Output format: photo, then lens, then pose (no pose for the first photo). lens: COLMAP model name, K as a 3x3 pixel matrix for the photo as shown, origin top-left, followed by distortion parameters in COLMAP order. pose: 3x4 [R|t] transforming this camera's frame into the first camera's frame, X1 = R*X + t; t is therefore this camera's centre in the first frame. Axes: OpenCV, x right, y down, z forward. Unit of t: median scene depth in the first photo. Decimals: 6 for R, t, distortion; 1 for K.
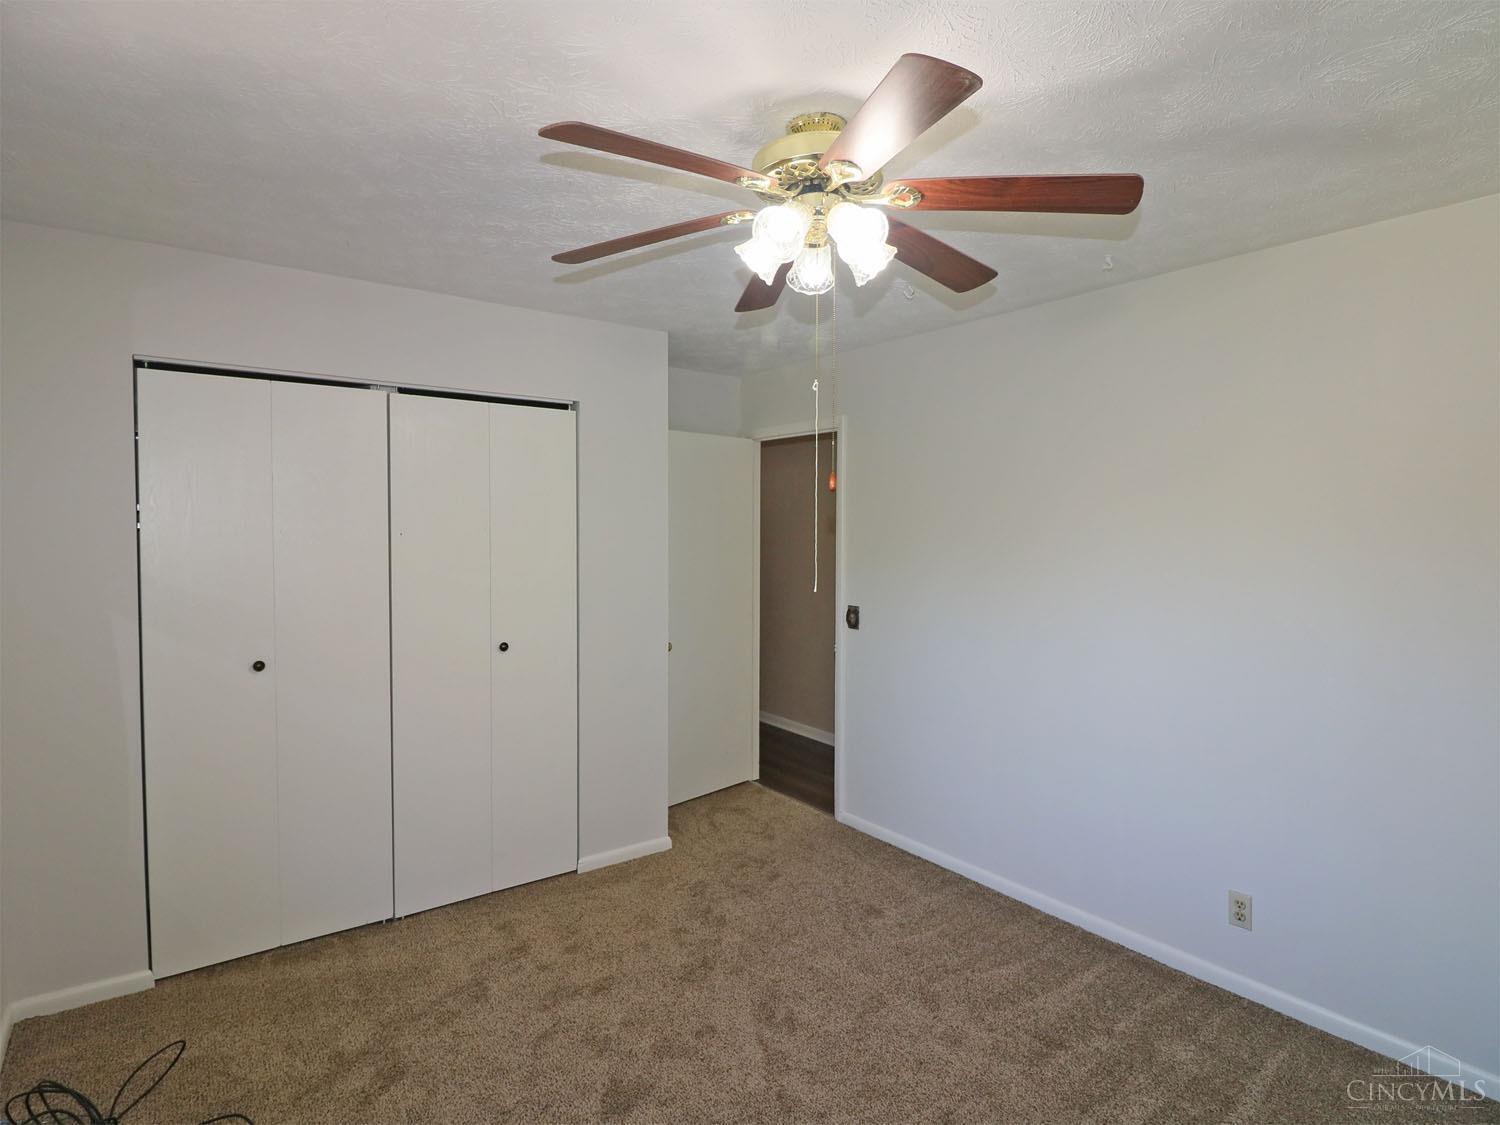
lens RADIAL K [[782.1, 0, 755.6], [0, 782.1, 555.1], [0, 0, 1]] dist [-0.002913, -0.017079]
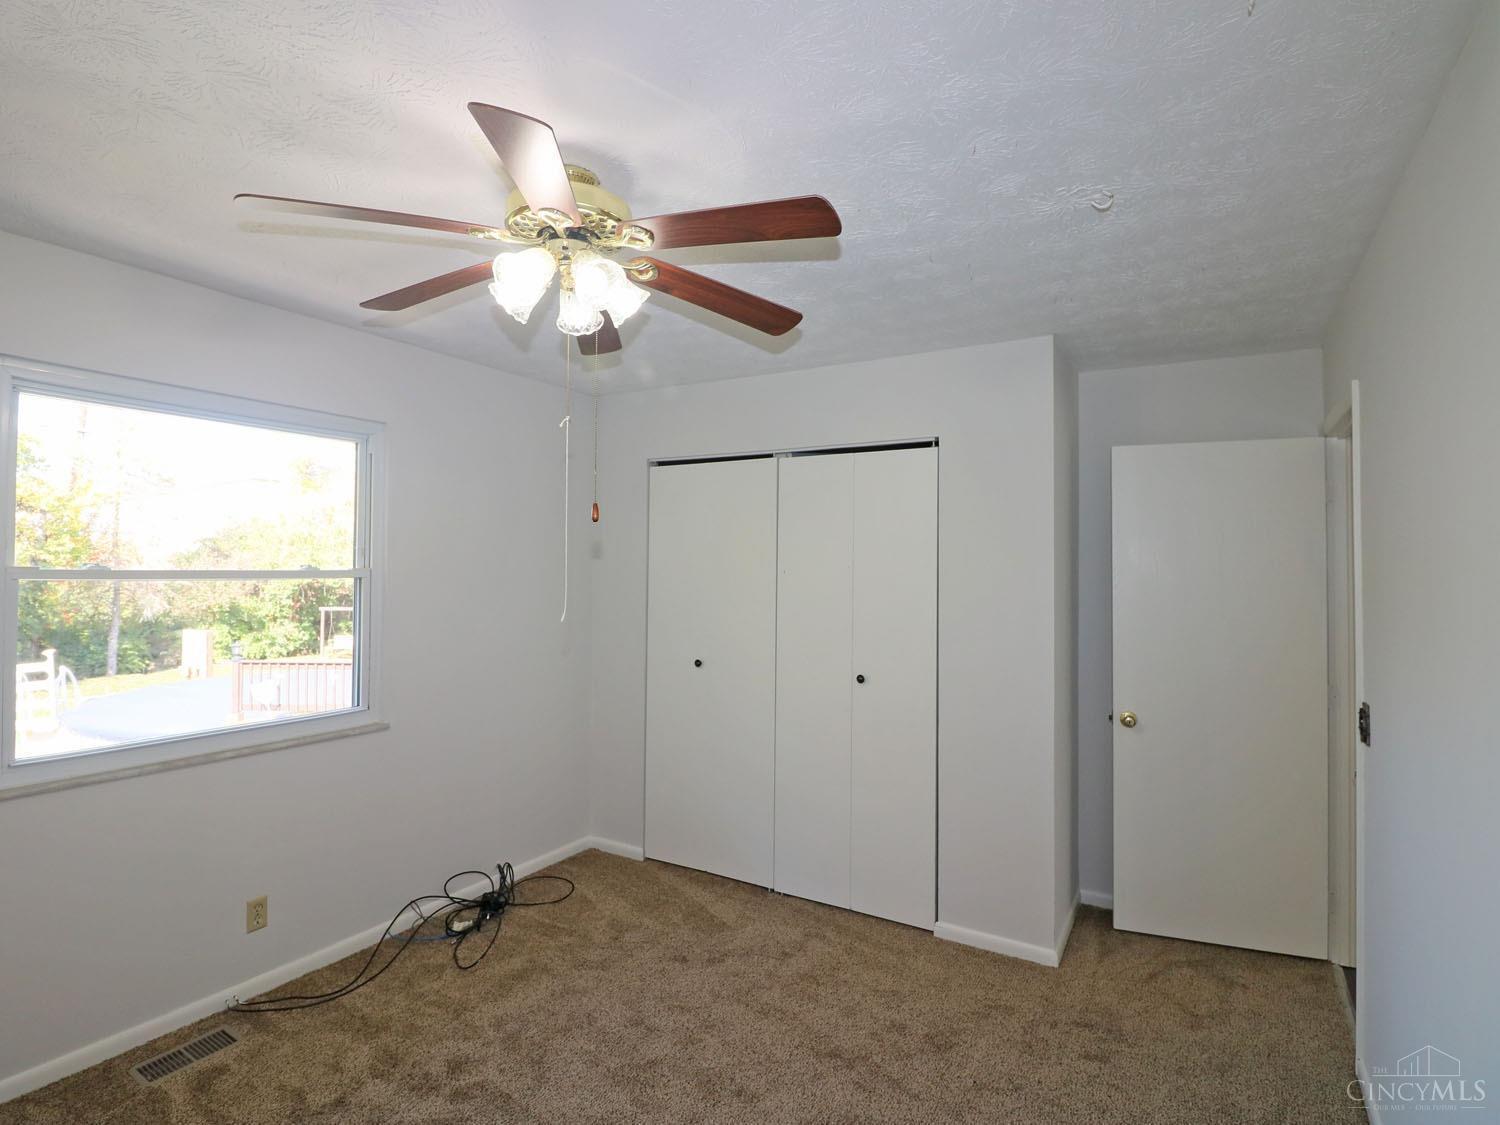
lens RADIAL K [[782.1, 0, 755.6], [0, 782.1, 555.1], [0, 0, 1]] dist [-0.002913, -0.017079]
pose [[0.383275, -0.015858, -0.923498, 0.576359], [-0.043147, 0.998454, -0.035052, -0.007101], [0.922626, 0.053281, 0.381998, 0.429720]]
